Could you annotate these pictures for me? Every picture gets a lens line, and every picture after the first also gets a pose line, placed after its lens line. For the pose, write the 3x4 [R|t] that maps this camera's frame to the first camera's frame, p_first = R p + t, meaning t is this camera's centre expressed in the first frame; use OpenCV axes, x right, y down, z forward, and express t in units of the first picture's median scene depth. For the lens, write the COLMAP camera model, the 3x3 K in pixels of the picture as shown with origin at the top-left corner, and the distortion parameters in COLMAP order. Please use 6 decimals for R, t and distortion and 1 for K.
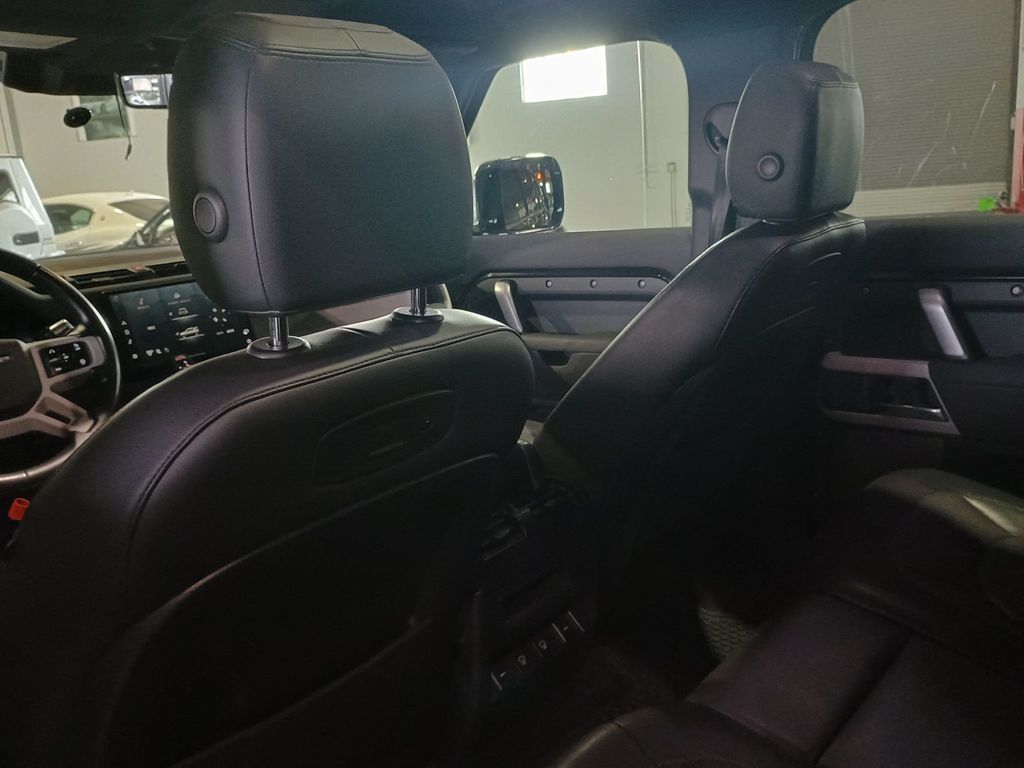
lens RADIAL K [[881.7, 0, 518.0], [0, 881.7, 380.6], [0, 0, 1]] dist [0.078038, -0.102943]
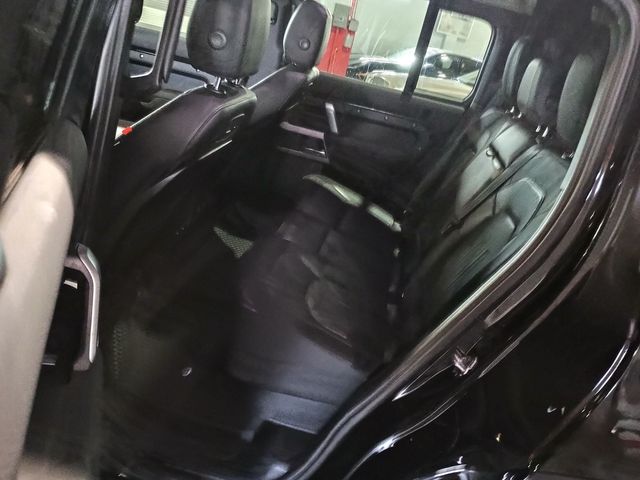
lens RADIAL K [[551.0, 0, 323.7], [0, 551.0, 237.9], [0, 0, 1]] dist [0.078038, -0.102943]
pose [[0.801220, 0.044576, 0.596708, -0.453146], [-0.160630, 0.976641, 0.142725, 0.045560], [-0.576407, -0.210204, 0.789664, -0.286816]]
